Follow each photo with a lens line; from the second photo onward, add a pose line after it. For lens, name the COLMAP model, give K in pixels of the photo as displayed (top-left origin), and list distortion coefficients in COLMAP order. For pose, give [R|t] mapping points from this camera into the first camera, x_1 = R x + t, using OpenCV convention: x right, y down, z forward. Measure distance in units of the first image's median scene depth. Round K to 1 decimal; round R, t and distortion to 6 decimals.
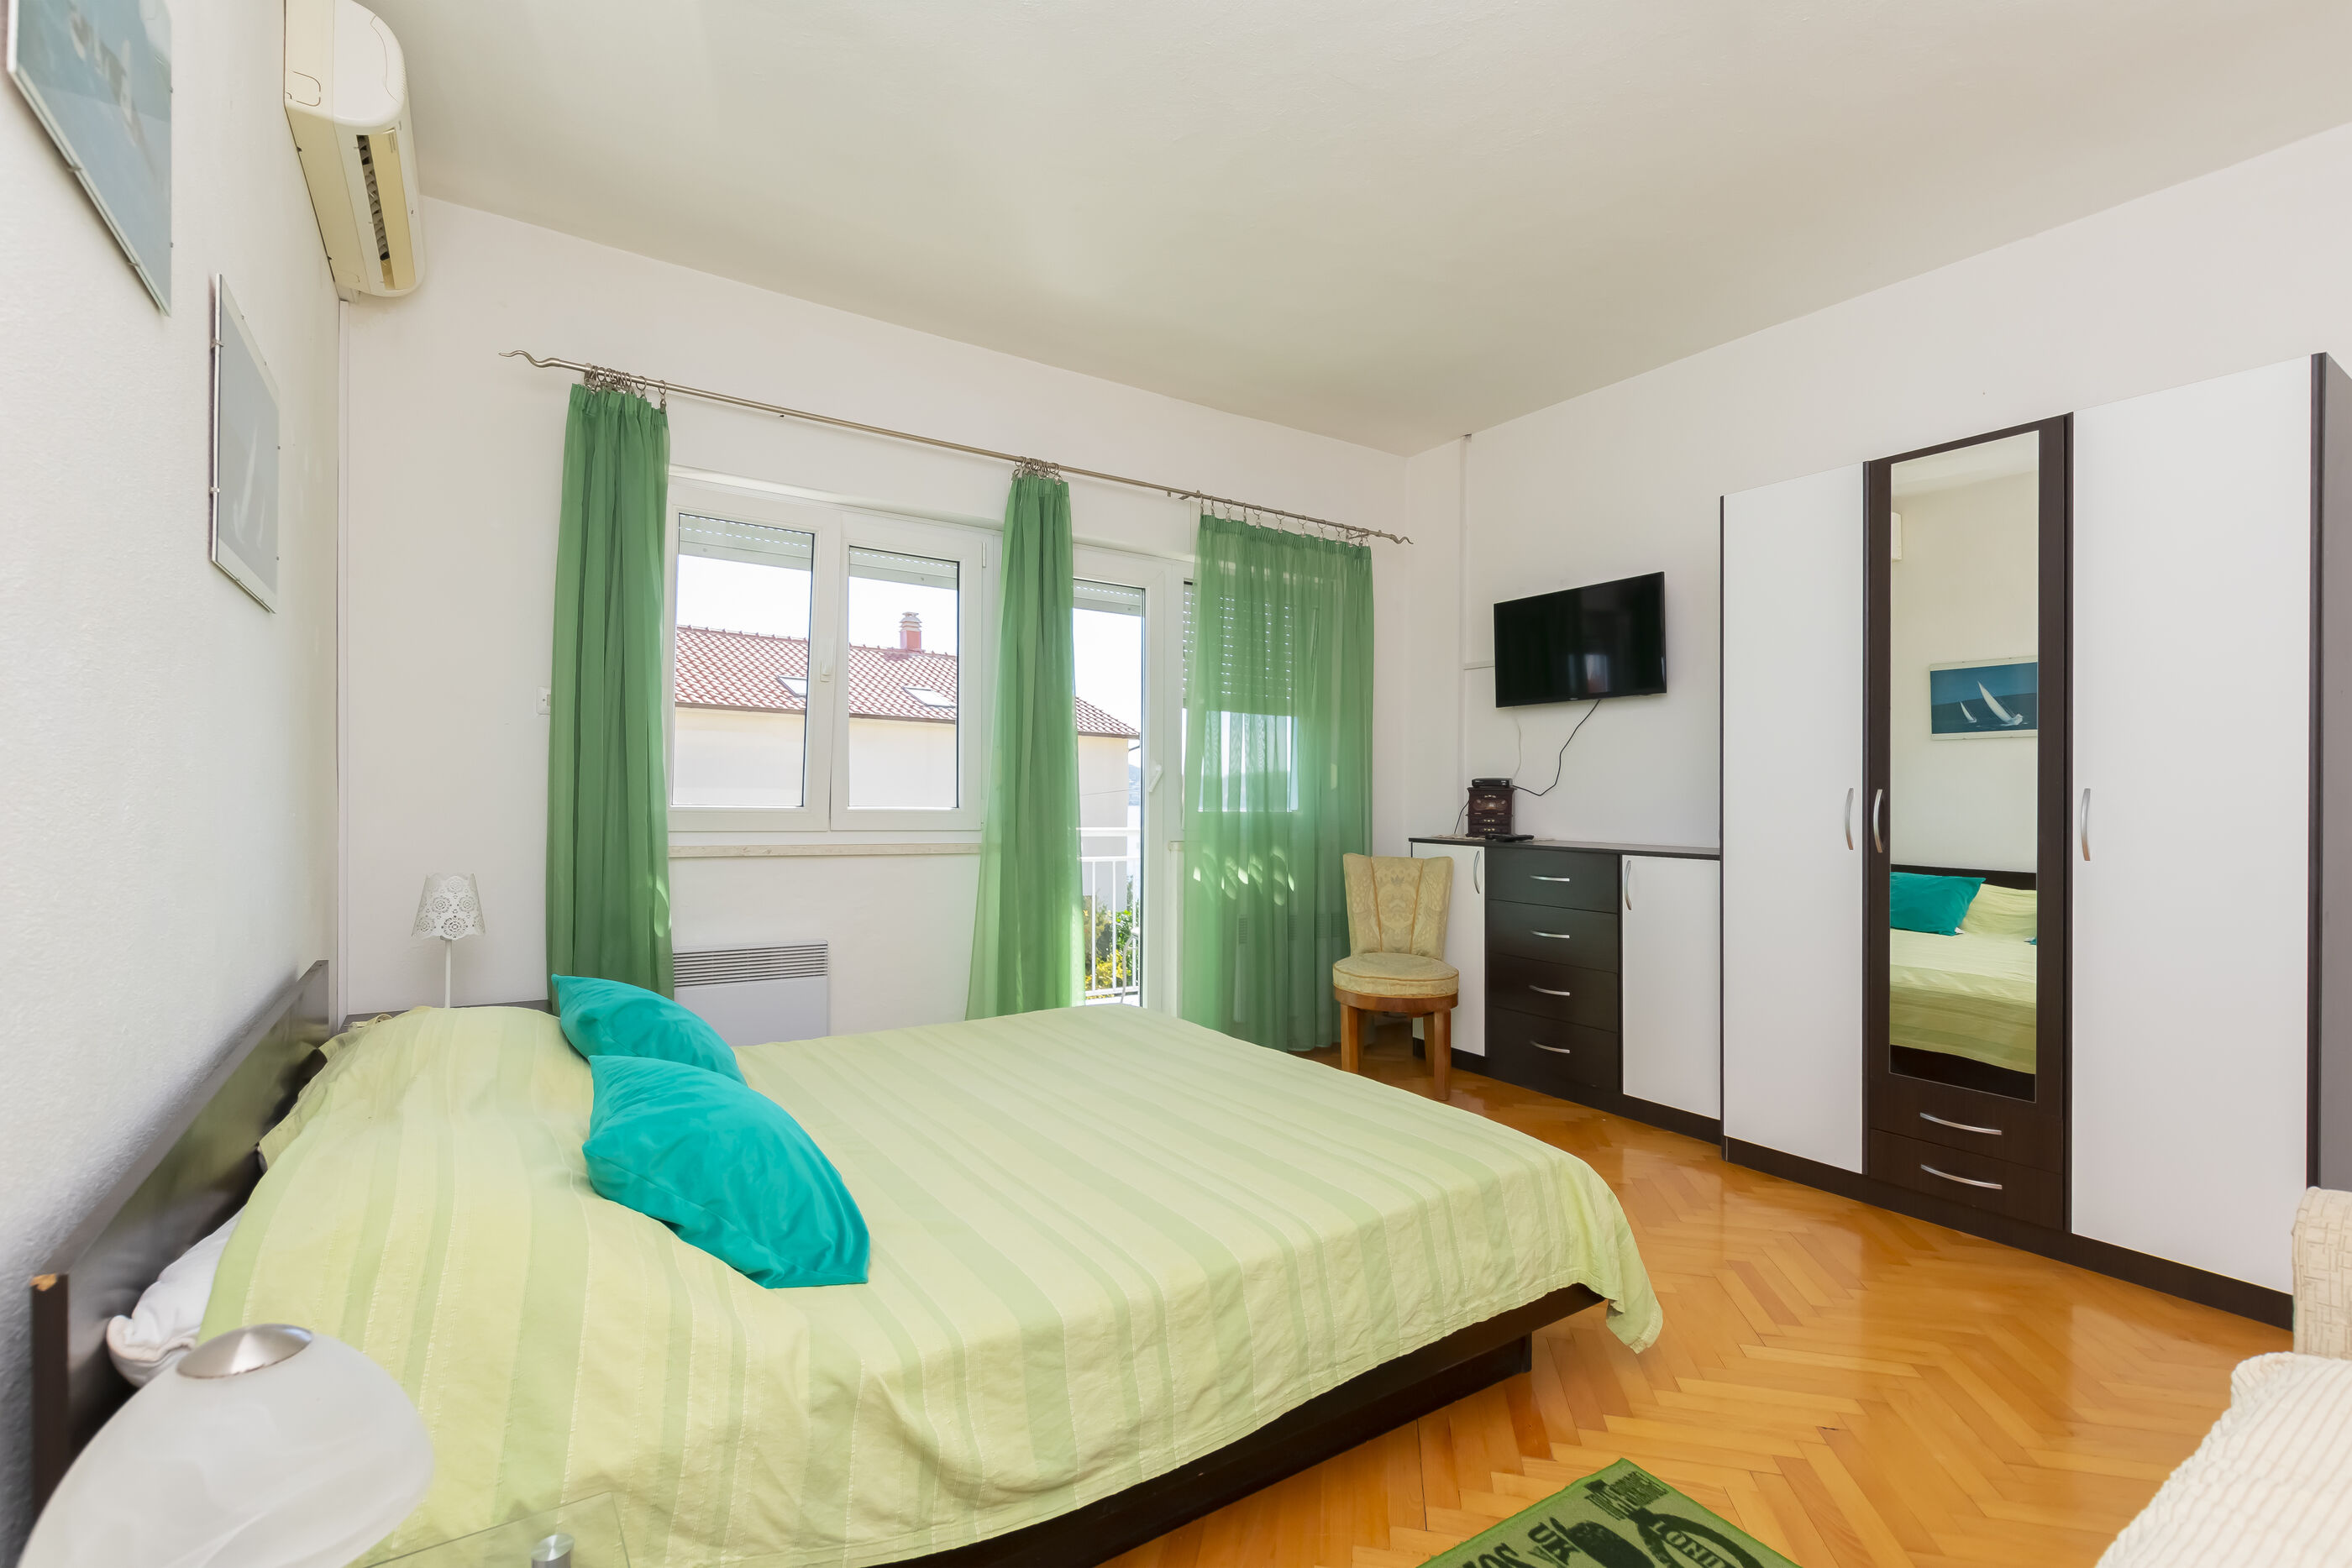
lens RADIAL K [[1026.2, 0, 1167.7], [0, 1026.2, 773.7], [0, 0, 1]] dist [0.002388, 0.001275]
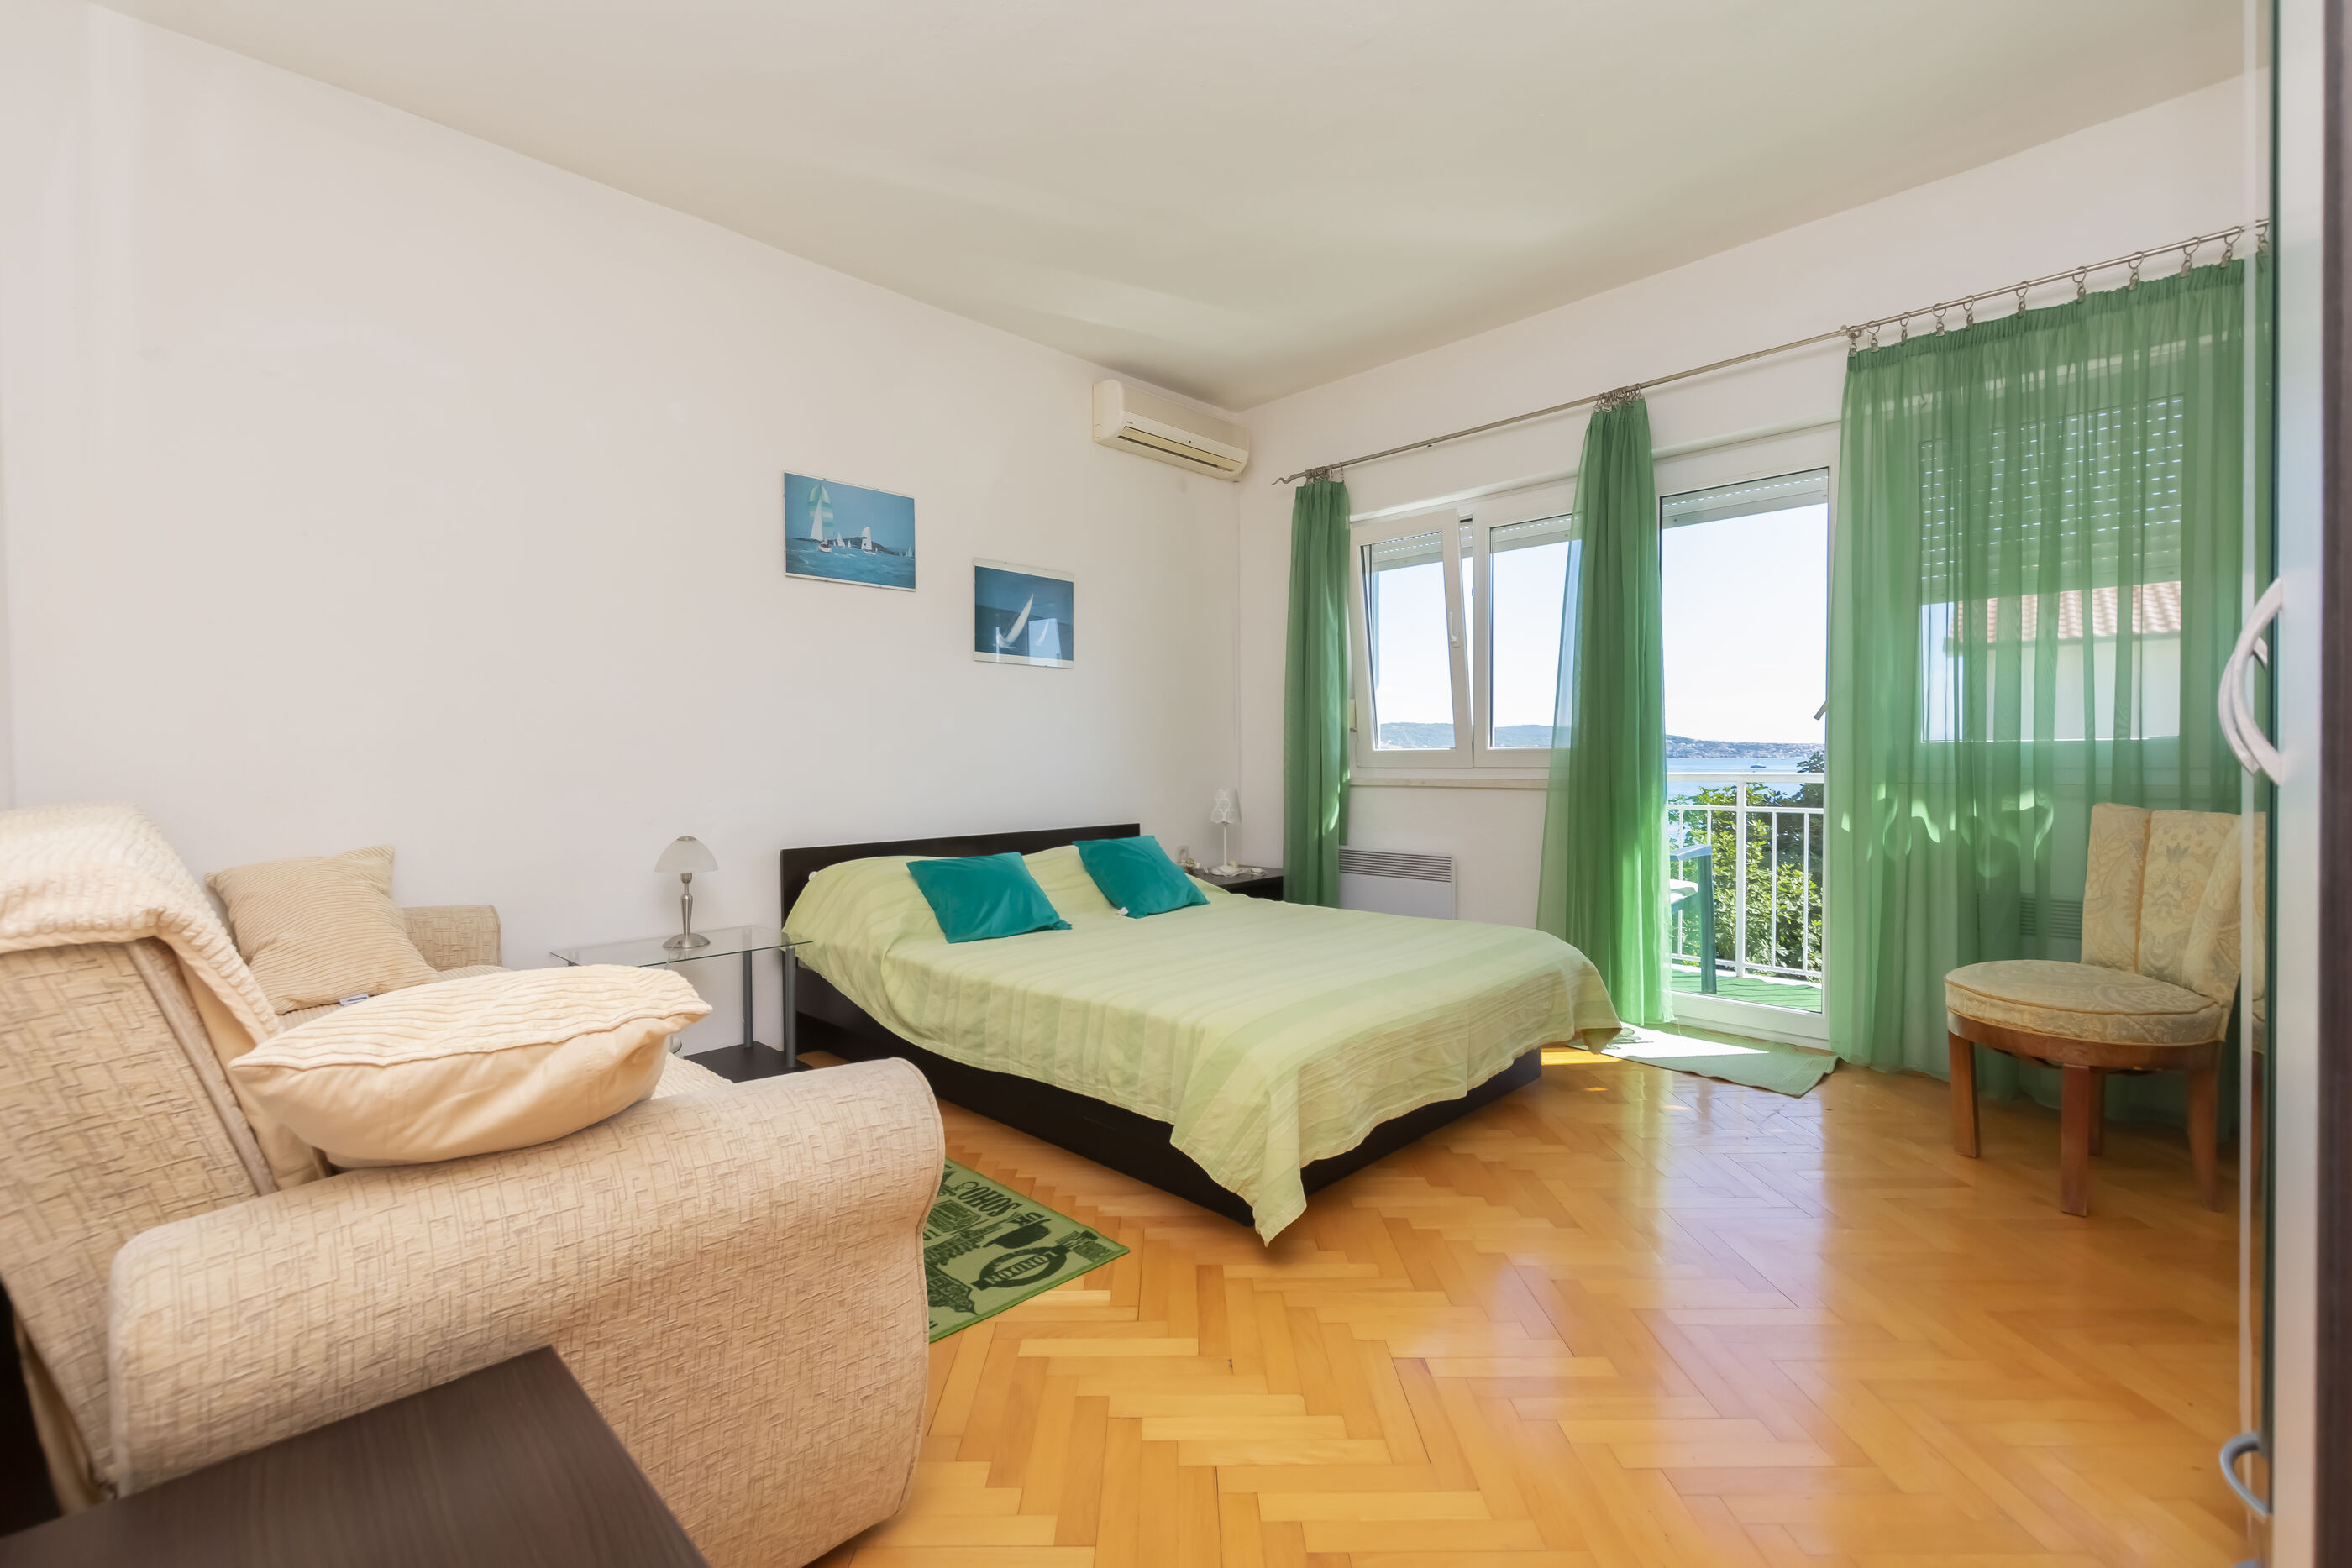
lens RADIAL K [[1026.2, 0, 1174.2], [0, 1026.2, 793.0], [0, 0, 1]] dist [0.002388, 0.001275]
pose [[0.199403, 0.013644, -0.979823, 0.916129], [0.033932, 0.999207, 0.020820, 0.054062], [0.979330, -0.037399, 0.198782, 0.460539]]
